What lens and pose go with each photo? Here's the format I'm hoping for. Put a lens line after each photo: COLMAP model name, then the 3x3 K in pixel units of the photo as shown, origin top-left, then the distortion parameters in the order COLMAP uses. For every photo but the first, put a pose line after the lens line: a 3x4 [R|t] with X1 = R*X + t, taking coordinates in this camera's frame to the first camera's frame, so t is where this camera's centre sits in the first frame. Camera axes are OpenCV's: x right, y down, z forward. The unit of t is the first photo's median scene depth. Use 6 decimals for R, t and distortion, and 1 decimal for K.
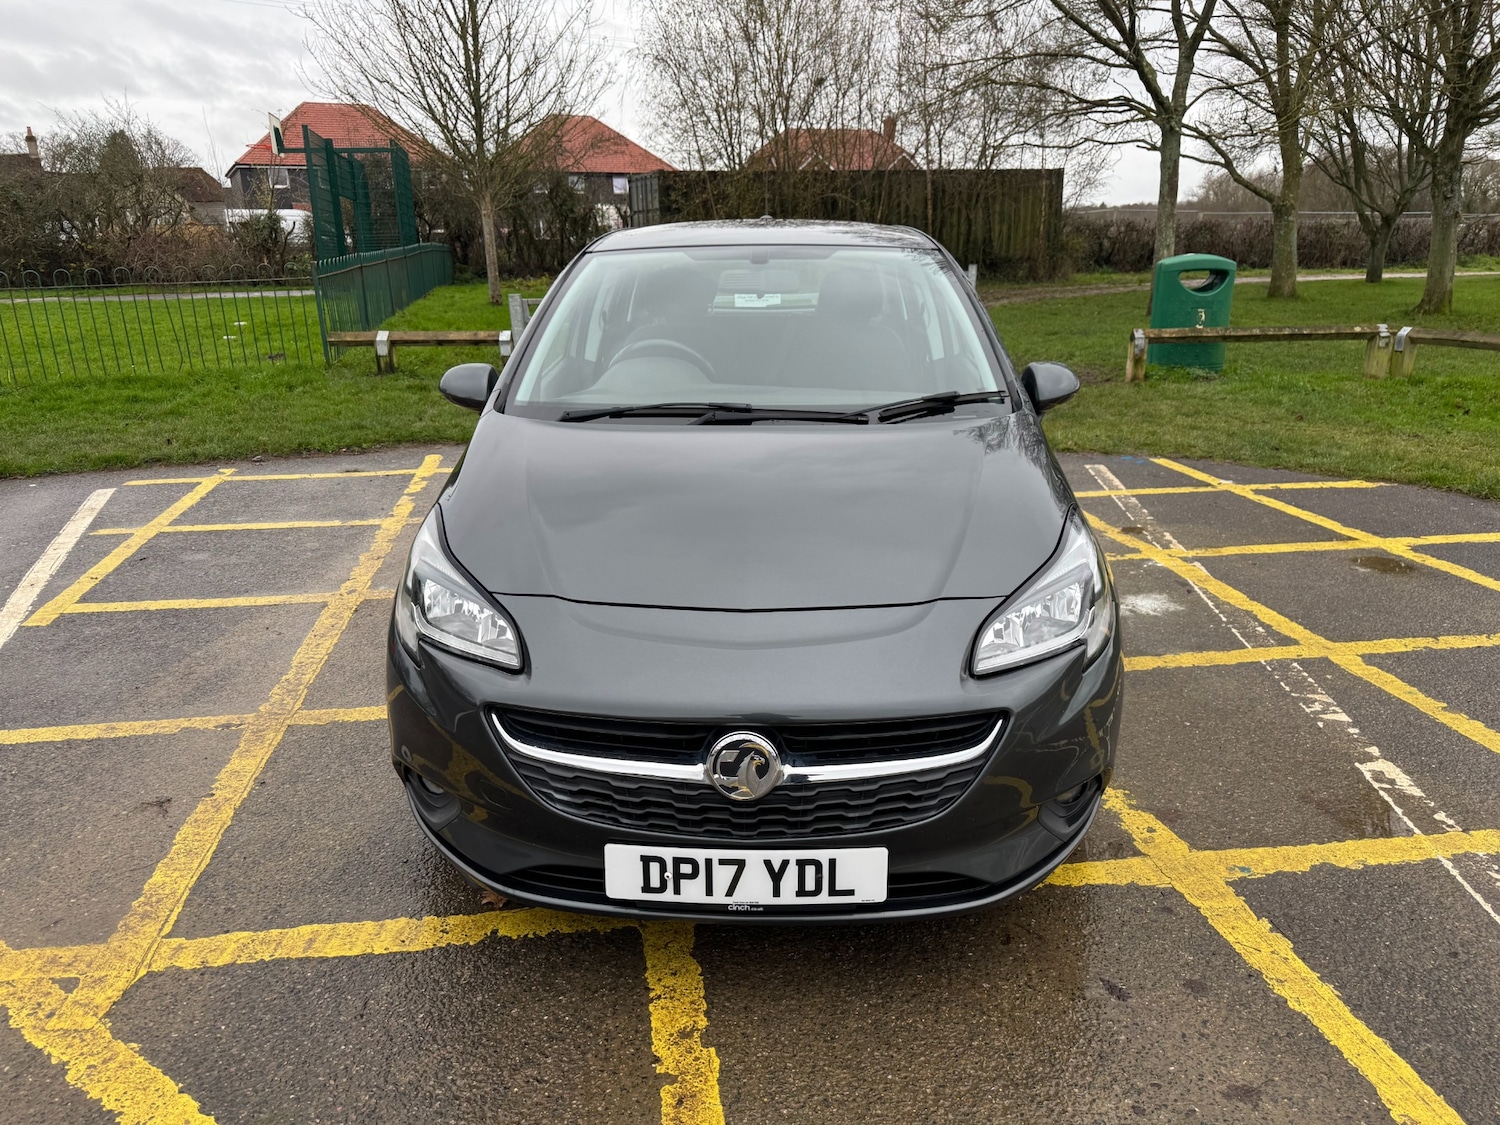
lens RADIAL K [[1060.1, 0, 739.7], [0, 1060.1, 555.9], [0, 0, 1]] dist [0.031414, -0.036216]
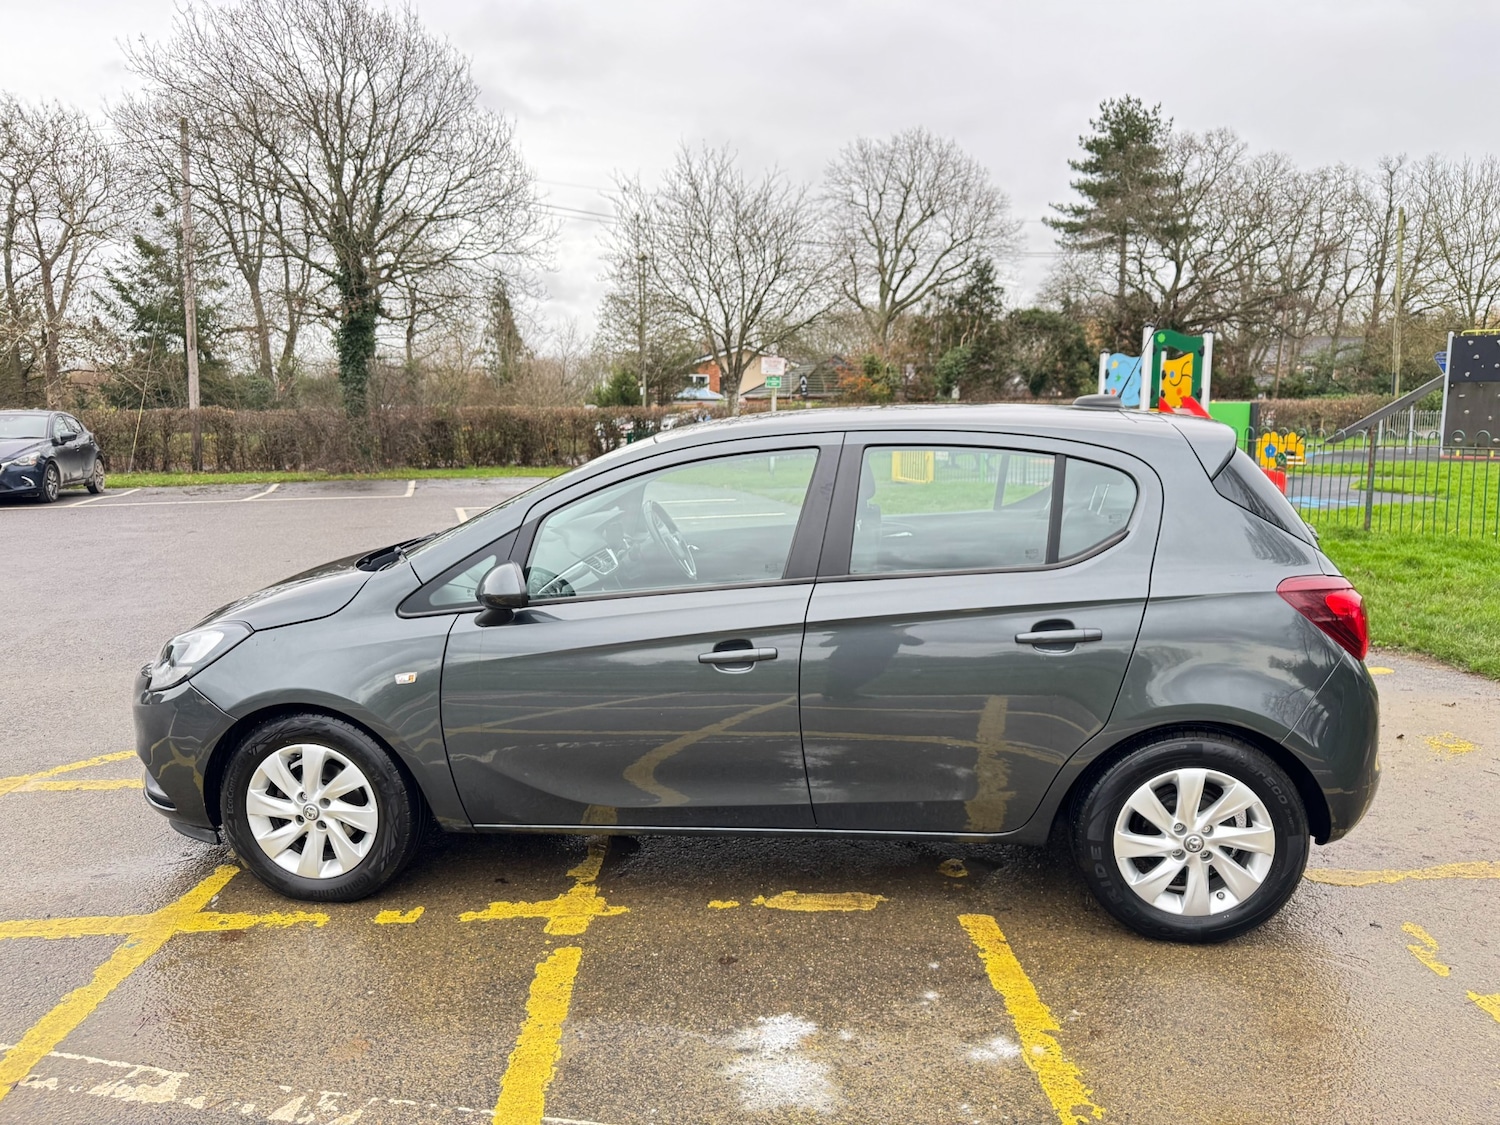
lens RADIAL K [[1060.1, 0, 756.5], [0, 1060.1, 563.2], [0, 0, 1]] dist [0.031414, -0.036216]
pose [[-0.082112, 0.161171, -0.983505, 1.430888], [-0.279903, 0.943389, 0.177966, -0.490739], [0.956510, 0.289899, -0.032351, 1.487007]]
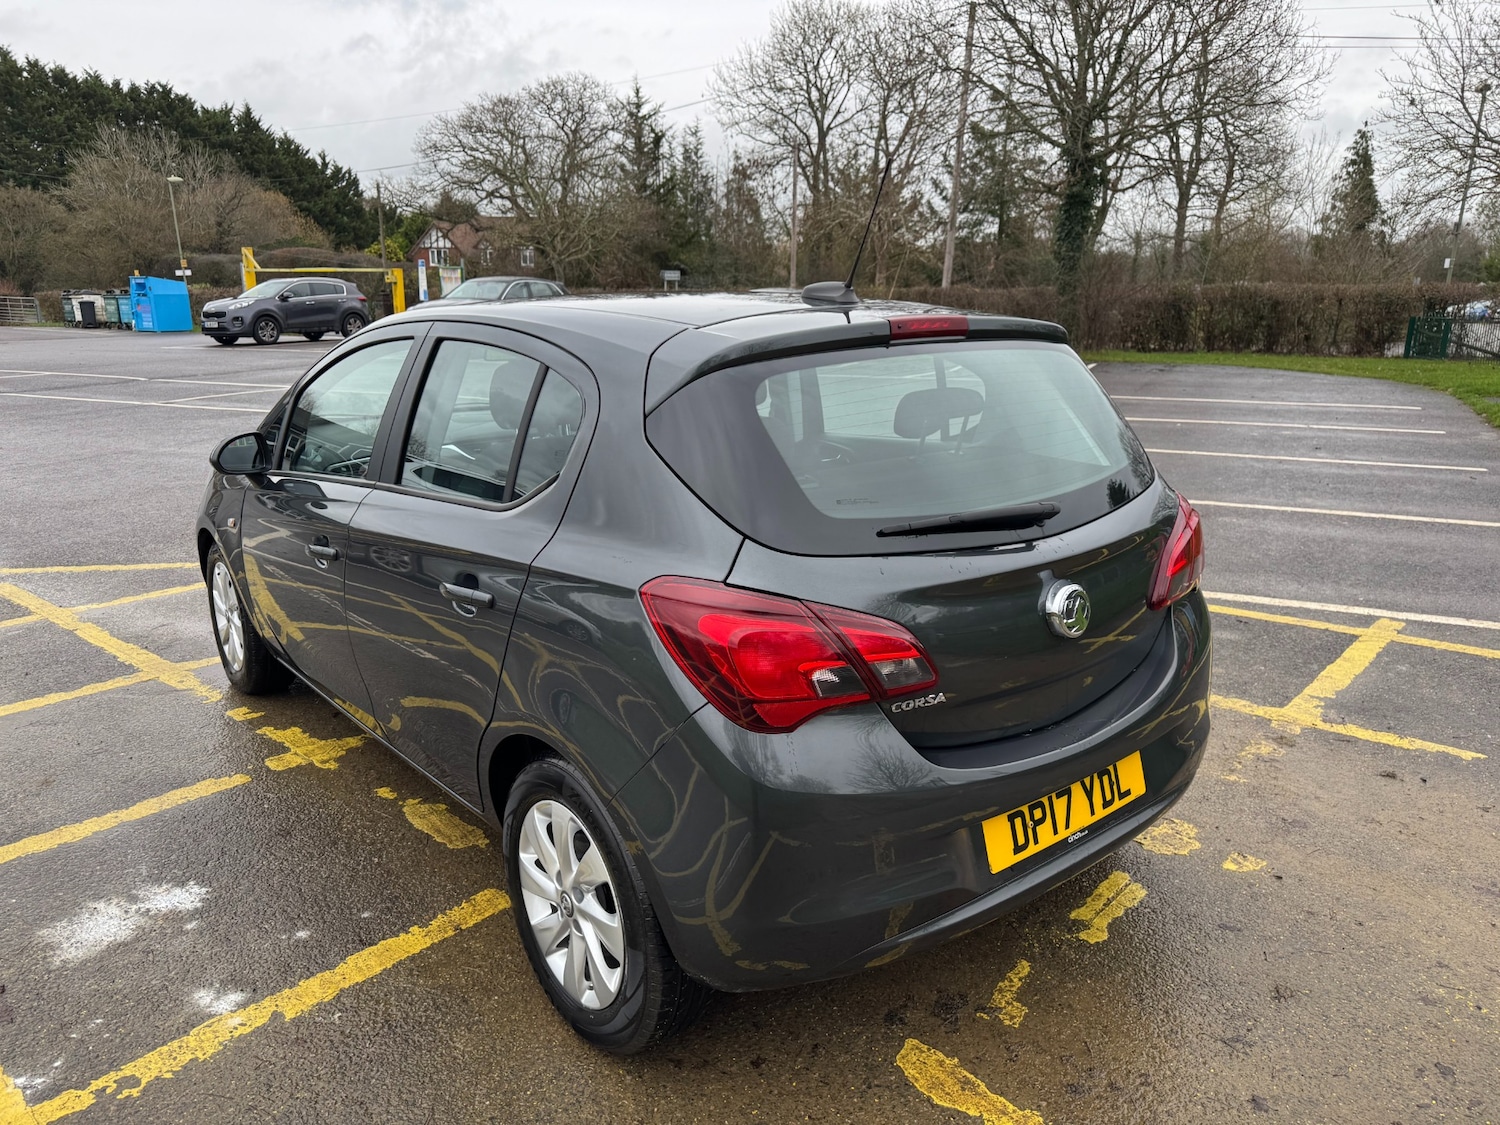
lens RADIAL K [[1060.1, 0, 745.0], [0, 1060.1, 565.4], [0, 0, 1]] dist [0.031414, -0.036216]
pose [[-0.751540, 0.182894, -0.633828, 0.729276], [-0.178357, 0.868685, 0.462143, -0.772310], [0.635120, 0.460366, -0.620231, 2.433077]]
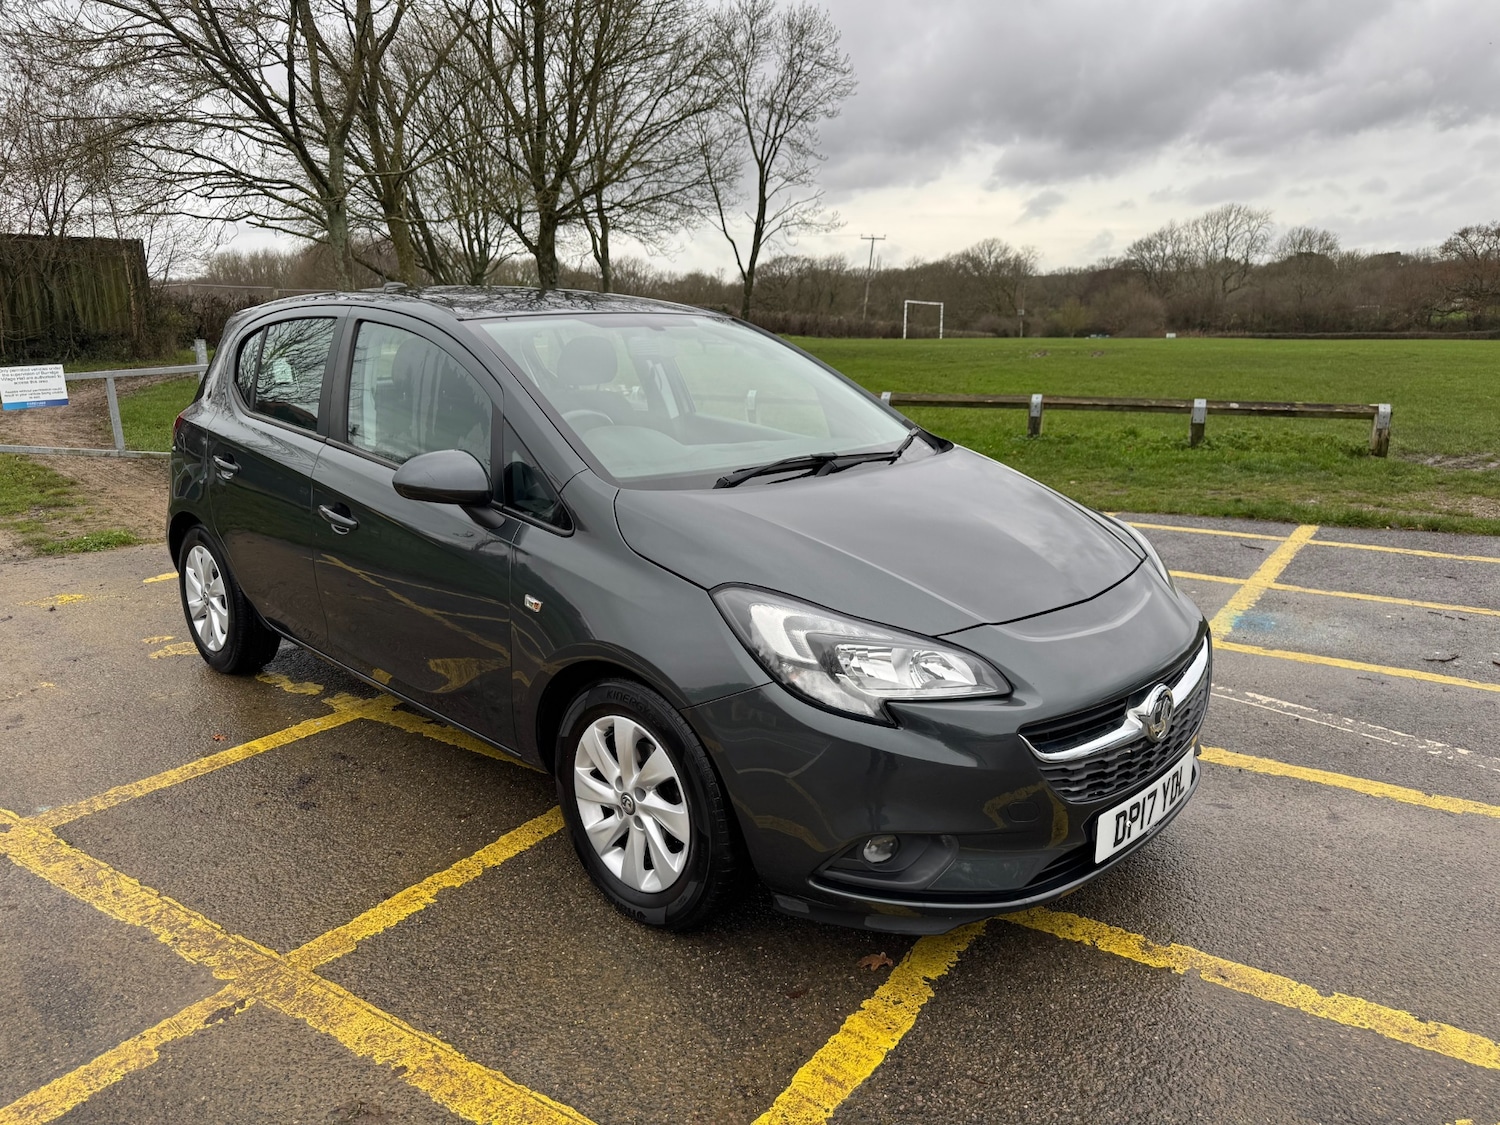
lens RADIAL K [[1060.1, 0, 739.0], [0, 1060.1, 573.9], [0, 0, 1]] dist [0.031414, -0.036216]
pose [[0.665873, -0.175731, 0.725073, -0.874839], [0.213136, 0.976168, 0.040853, -0.085879], [-0.714973, 0.127336, 0.687459, 0.335809]]
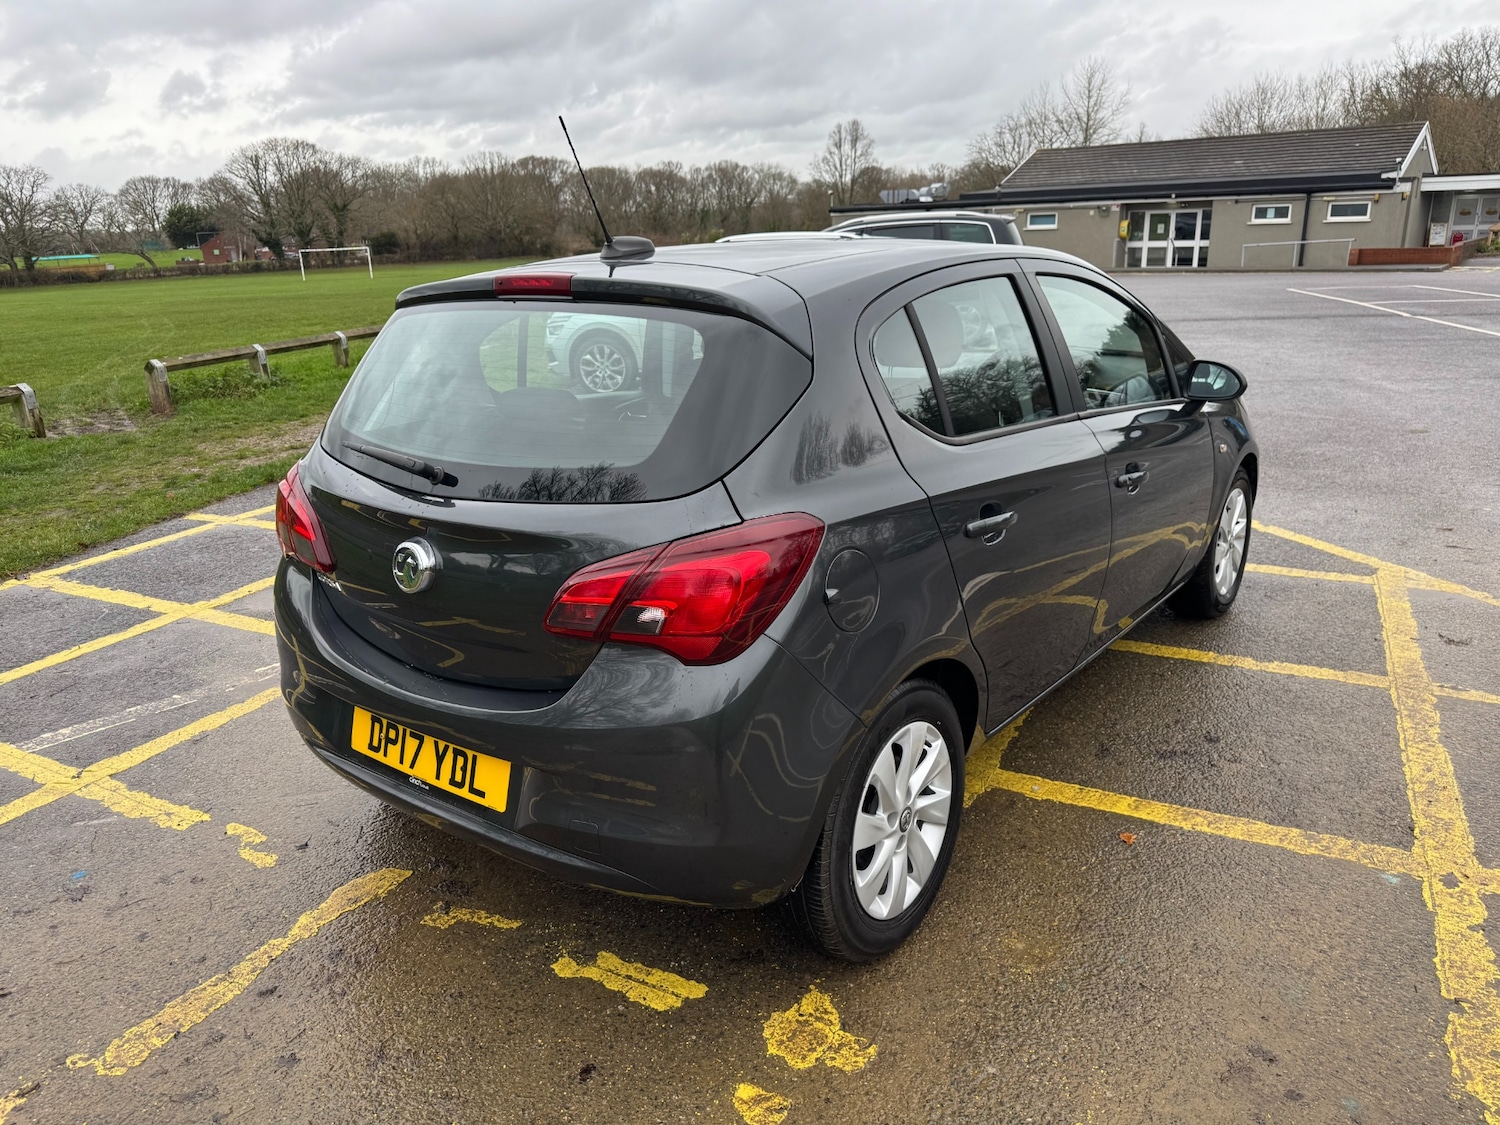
lens RADIAL K [[1060.1, 0, 747.4], [0, 1060.1, 567.7], [0, 0, 1]] dist [0.031414, -0.036216]
pose [[-0.814114, -0.133115, 0.565242, -0.611885], [0.210629, 0.839398, 0.501046, -0.776127], [-0.541159, 0.526965, -0.655328, 2.508662]]
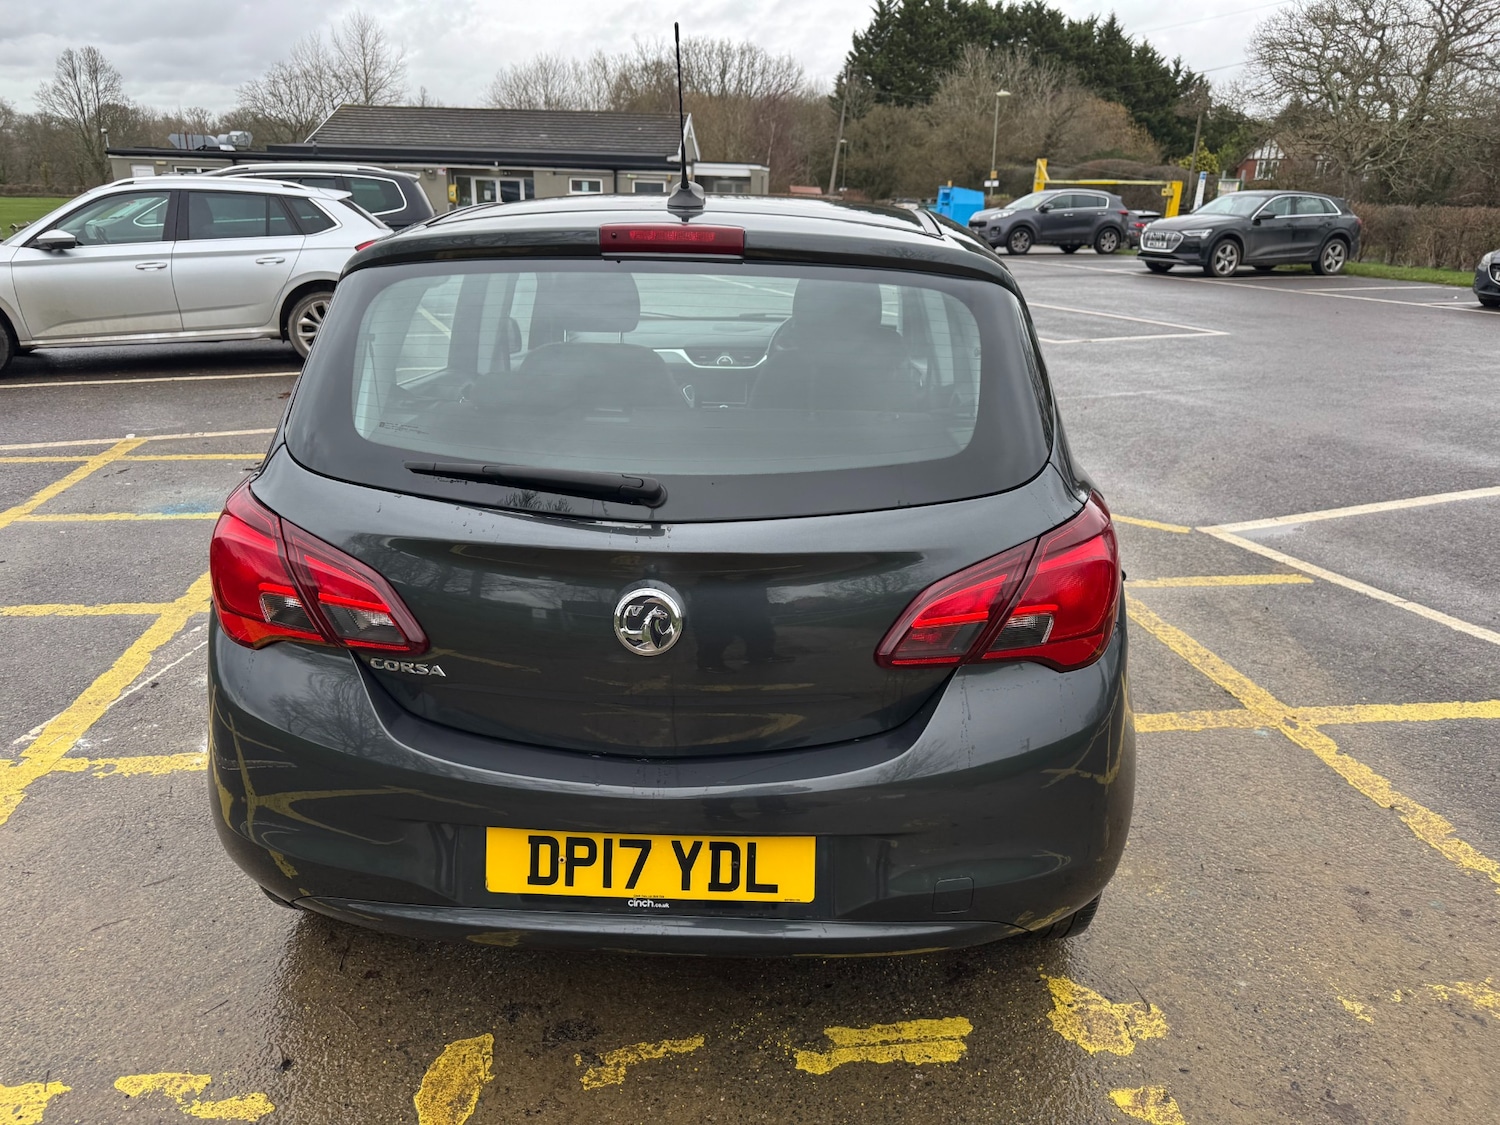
lens RADIAL K [[1060.1, 0, 743.1], [0, 1060.1, 557.7], [0, 0, 1]] dist [0.031414, -0.036216]
pose [[-0.999984, -0.005634, 0.000902, 0.002515], [-0.004046, 0.811622, 0.584169, -0.804052], [-0.004024, 0.584156, -0.811631, 2.581594]]
